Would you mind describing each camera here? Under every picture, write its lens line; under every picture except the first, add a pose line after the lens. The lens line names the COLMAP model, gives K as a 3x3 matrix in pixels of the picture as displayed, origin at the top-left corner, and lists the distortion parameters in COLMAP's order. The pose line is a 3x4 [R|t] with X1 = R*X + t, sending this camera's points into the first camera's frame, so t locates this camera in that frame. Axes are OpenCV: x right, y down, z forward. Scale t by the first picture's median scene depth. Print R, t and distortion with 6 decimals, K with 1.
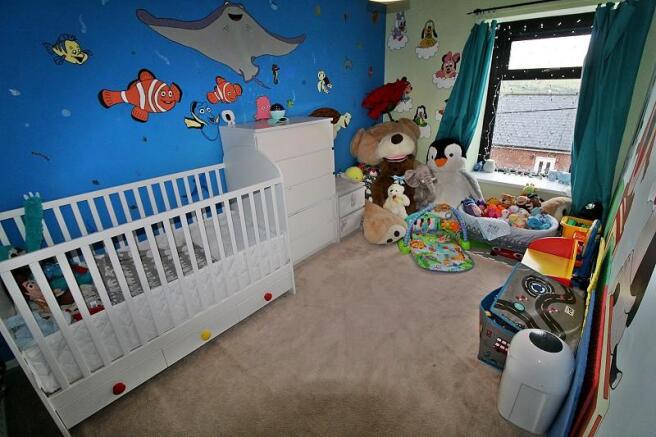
lens RADIAL K [[304.3, 0, 333.9], [0, 304.3, 208.5], [0, 0, 1]] dist [0.000834, -0.015870]
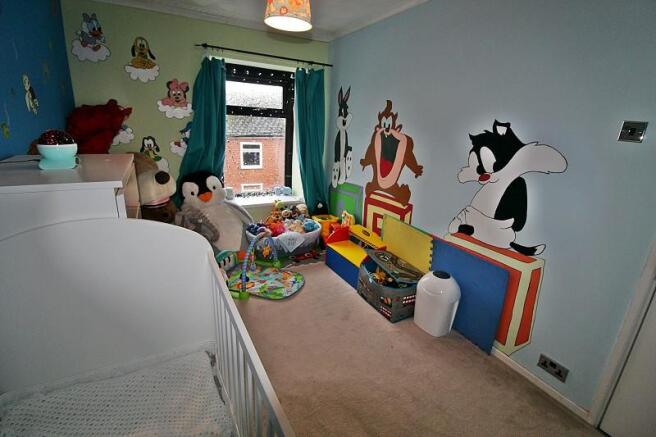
lens RADIAL K [[304.3, 0, 333.9], [0, 304.3, 208.5], [0, 0, 1]] dist [0.000834, -0.015870]
pose [[0.321015, -0.205824, 0.924438, -0.389930], [0.290529, 0.950438, 0.110725, -0.110051], [-0.901411, 0.233032, 0.364902, 0.330634]]
